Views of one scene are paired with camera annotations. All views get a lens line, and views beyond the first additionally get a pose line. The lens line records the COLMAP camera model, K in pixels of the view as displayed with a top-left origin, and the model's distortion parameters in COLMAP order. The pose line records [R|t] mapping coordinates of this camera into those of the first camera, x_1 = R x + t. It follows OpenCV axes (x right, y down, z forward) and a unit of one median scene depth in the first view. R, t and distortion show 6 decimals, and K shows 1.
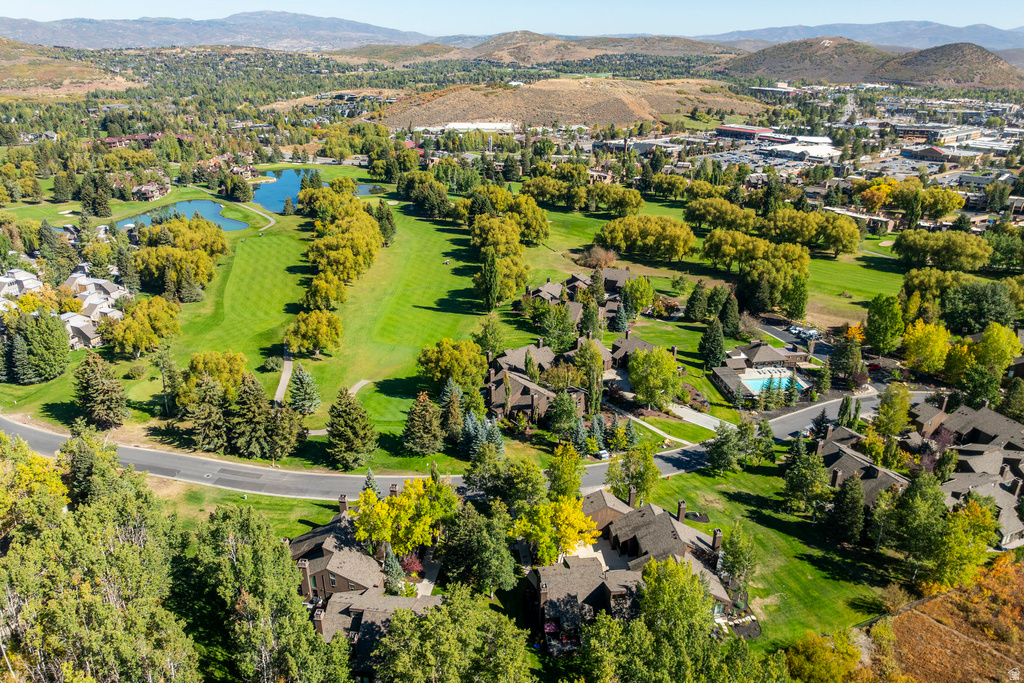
lens RADIAL K [[720.5, 0, 515.5], [0, 720.5, 364.2], [0, 0, 1]] dist [-0.045886, 0.013594]
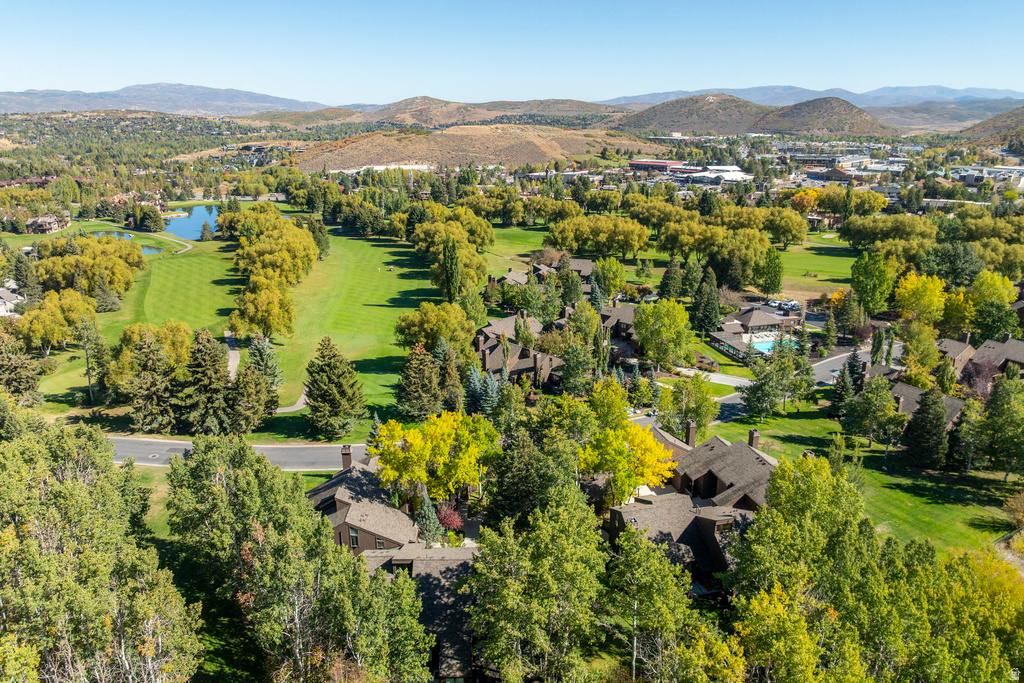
lens RADIAL K [[720.5, 0, 514.4], [0, 720.5, 343.5], [0, 0, 1]] dist [-0.045886, 0.013594]
pose [[0.991107, -0.051322, 0.122776, -0.066250], [0.064373, 0.992407, -0.104810, 0.073488], [-0.116464, 0.111781, 0.986885, 0.086534]]
